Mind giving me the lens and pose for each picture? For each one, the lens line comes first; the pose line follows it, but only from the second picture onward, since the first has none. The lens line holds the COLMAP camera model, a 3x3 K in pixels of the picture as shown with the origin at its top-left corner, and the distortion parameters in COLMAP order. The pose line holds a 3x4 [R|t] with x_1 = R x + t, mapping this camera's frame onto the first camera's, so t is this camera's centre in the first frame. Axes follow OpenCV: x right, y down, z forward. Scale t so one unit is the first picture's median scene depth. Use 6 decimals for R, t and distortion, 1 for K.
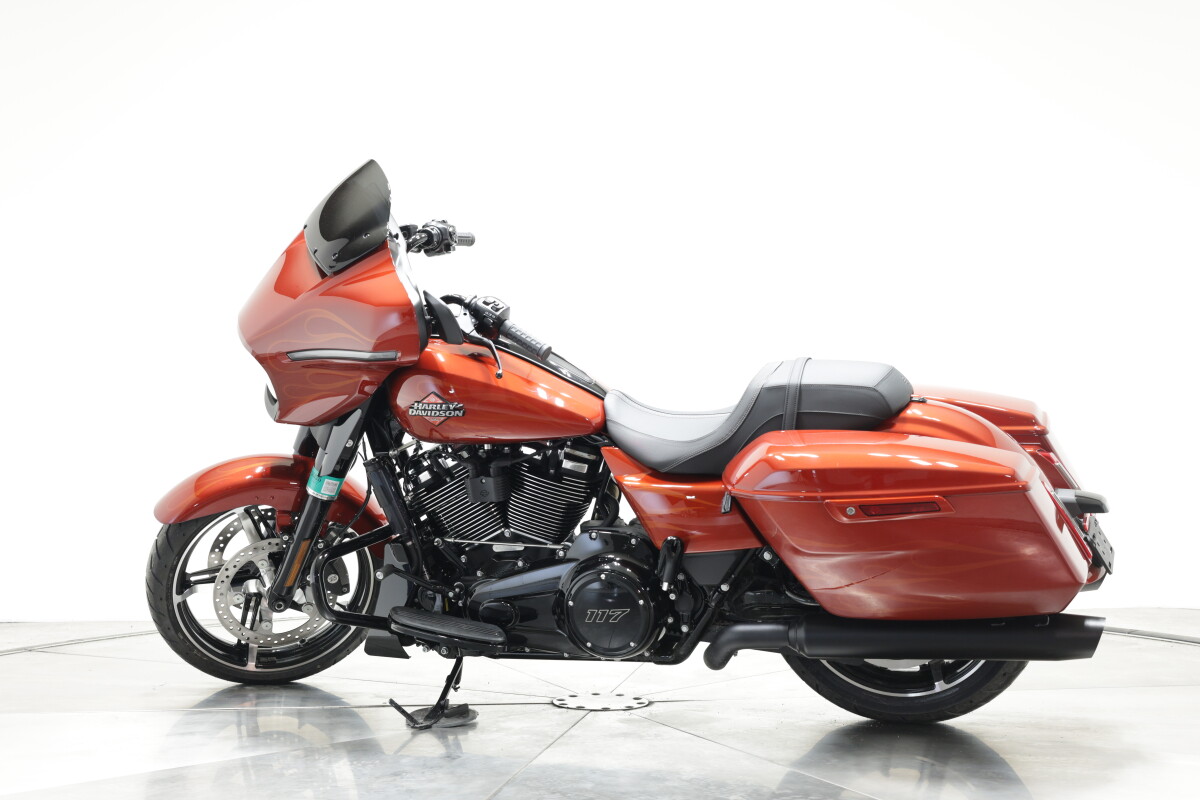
lens RADIAL K [[1628.3, 0, 600.0], [0, 1628.3, 400.0], [0, 0, 1]] dist [-0.007109, -0.014211]
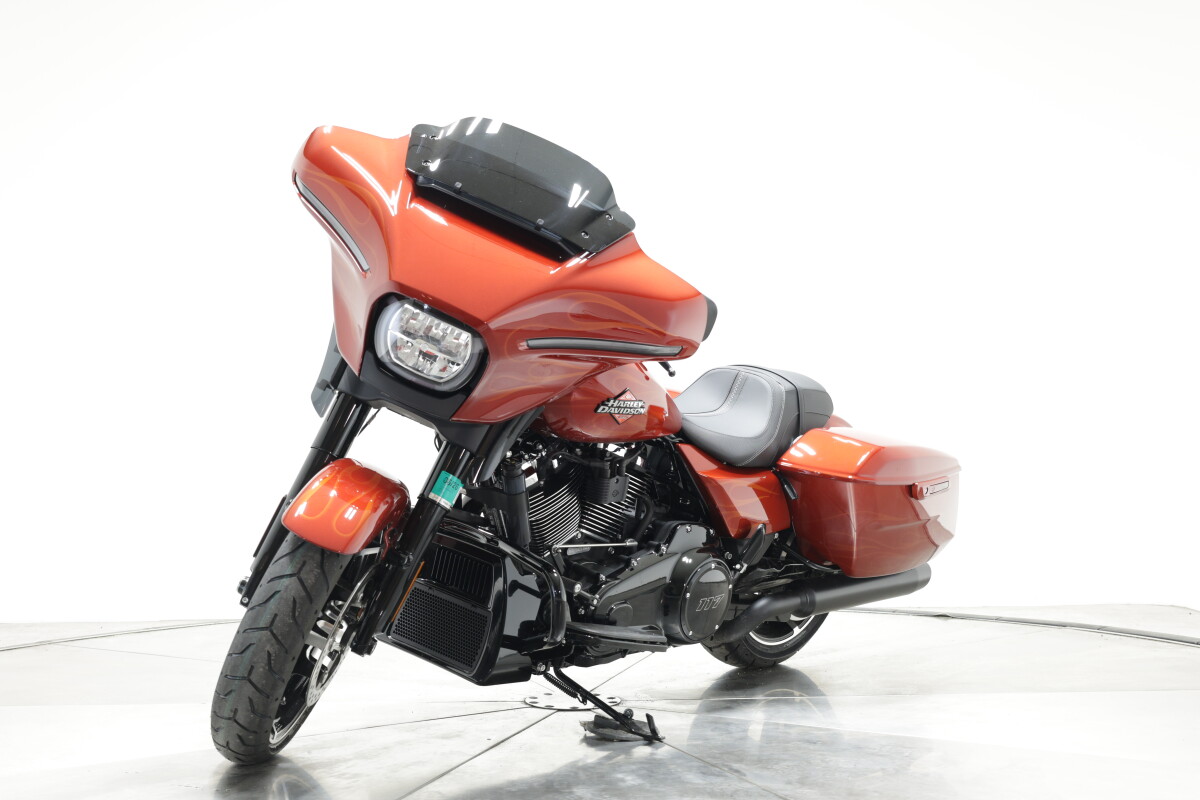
lens RADIAL K [[1628.3, 0, 600.0], [0, 1628.3, 400.0], [0, 0, 1]] dist [-0.007109, -0.014211]
pose [[0.386064, 0.011492, 0.922400, -0.973966], [-0.017823, 0.999829, -0.004997, 0.006723], [-0.922300, -0.014510, 0.386203, 0.637602]]
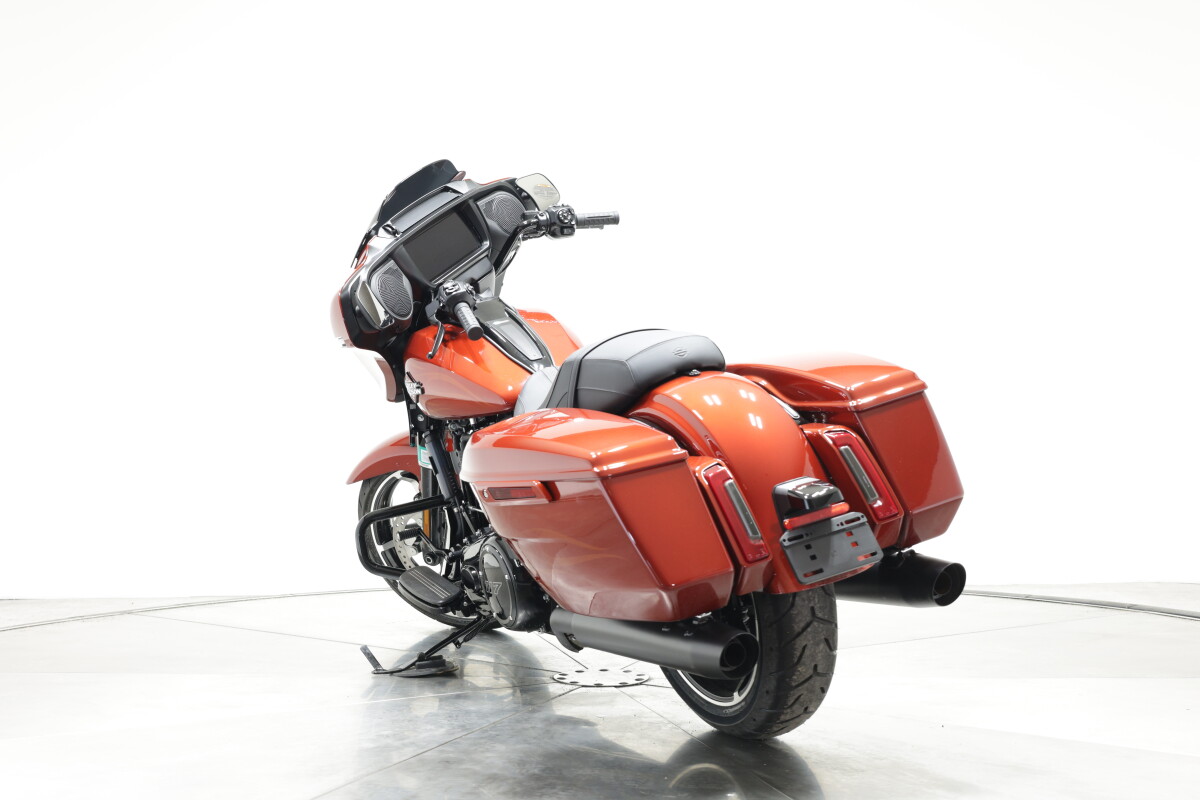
lens RADIAL K [[1628.3, 0, 600.0], [0, 1628.3, 400.0], [0, 0, 1]] dist [-0.007109, -0.014211]
pose [[0.686971, -0.003475, -0.726677, 0.774016], [0.022092, 0.999626, 0.016105, -0.001080], [0.726349, -0.027118, 0.686791, 0.334517]]
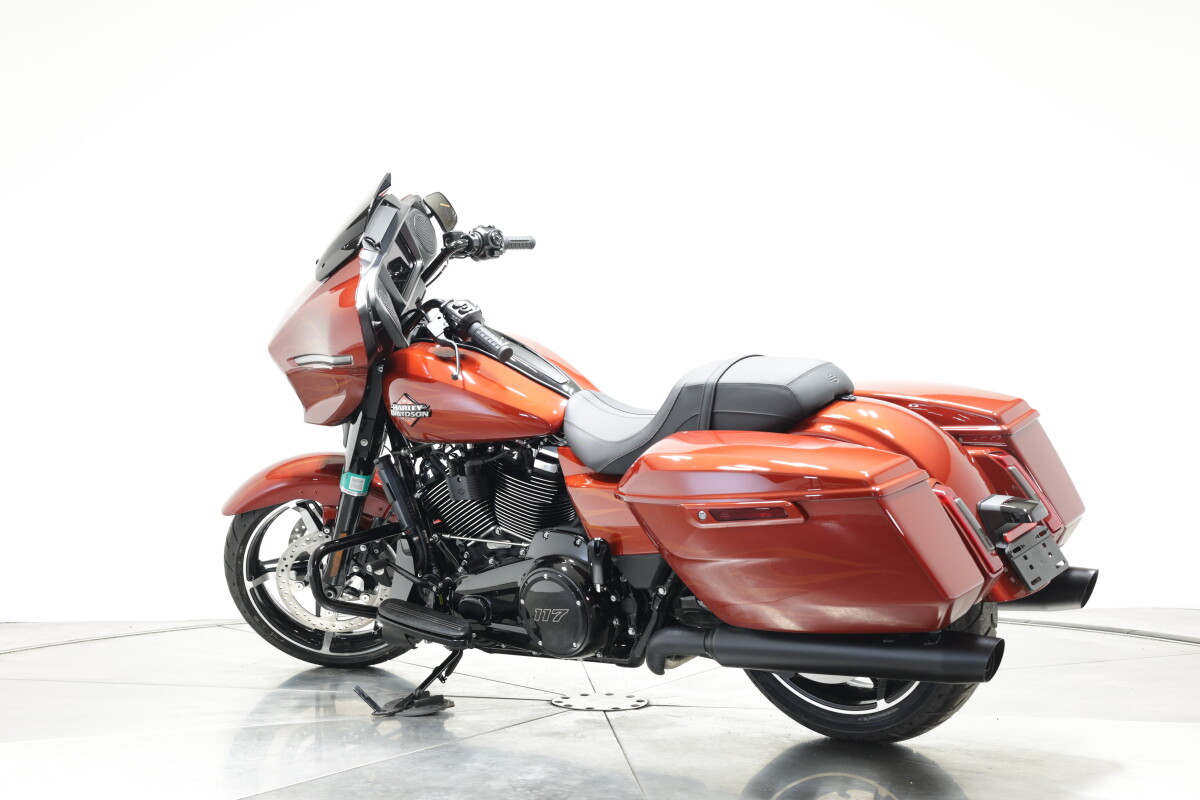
lens RADIAL K [[1628.3, 0, 600.0], [0, 1628.3, 400.0], [0, 0, 1]] dist [-0.007109, -0.014211]
pose [[0.936485, -0.006217, -0.350653, 0.373780], [0.007274, 0.999972, 0.001697, -0.001694], [0.350633, -0.004140, 0.936504, 0.068189]]
